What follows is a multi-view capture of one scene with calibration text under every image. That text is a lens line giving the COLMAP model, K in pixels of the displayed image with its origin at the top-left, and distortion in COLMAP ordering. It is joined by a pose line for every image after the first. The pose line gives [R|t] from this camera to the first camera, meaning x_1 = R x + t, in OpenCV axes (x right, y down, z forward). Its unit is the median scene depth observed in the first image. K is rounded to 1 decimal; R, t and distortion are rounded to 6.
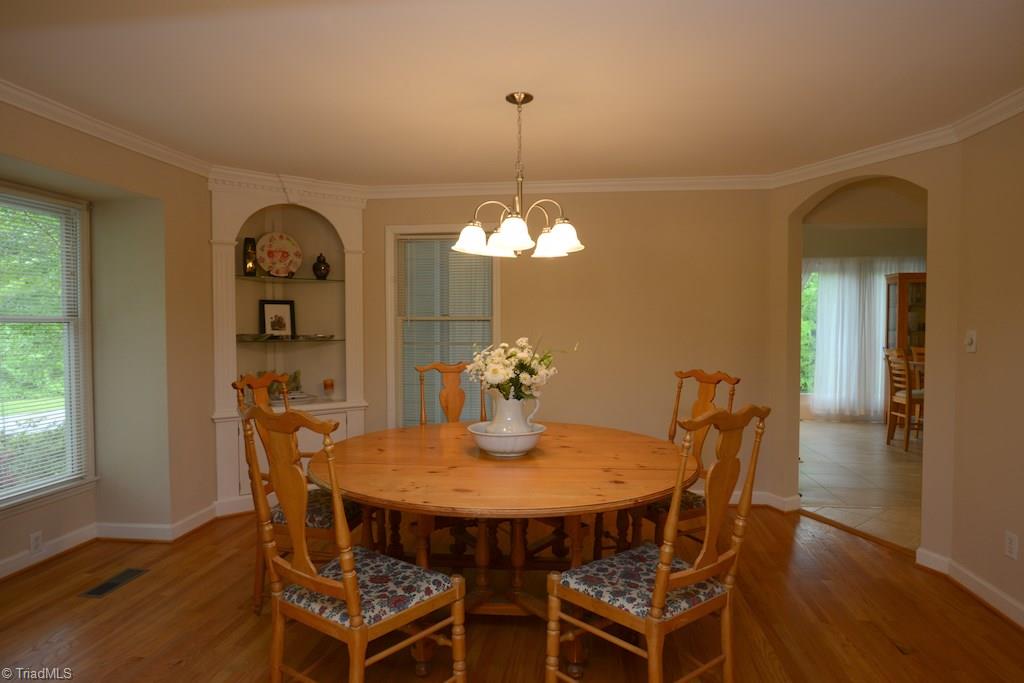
lens RADIAL K [[593.1, 0, 520.2], [0, 593.1, 334.5], [0, 0, 1]] dist [-0.030243, 0.009871]
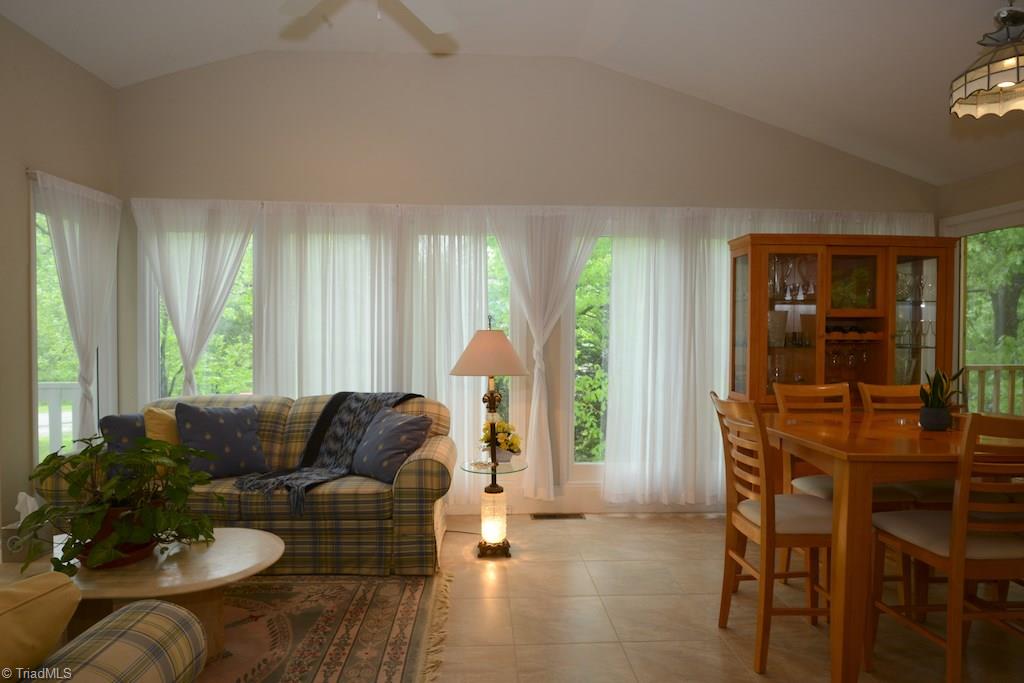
lens RADIAL K [[593.1, 0, 508.9], [0, 593.1, 343.0], [0, 0, 1]] dist [-0.030243, 0.009871]
pose [[0.984637, 0.001649, 0.174605, 0.325265], [0.001340, 0.999855, -0.016995, 0.000344], [-0.174607, 0.016968, 0.984492, 0.497766]]
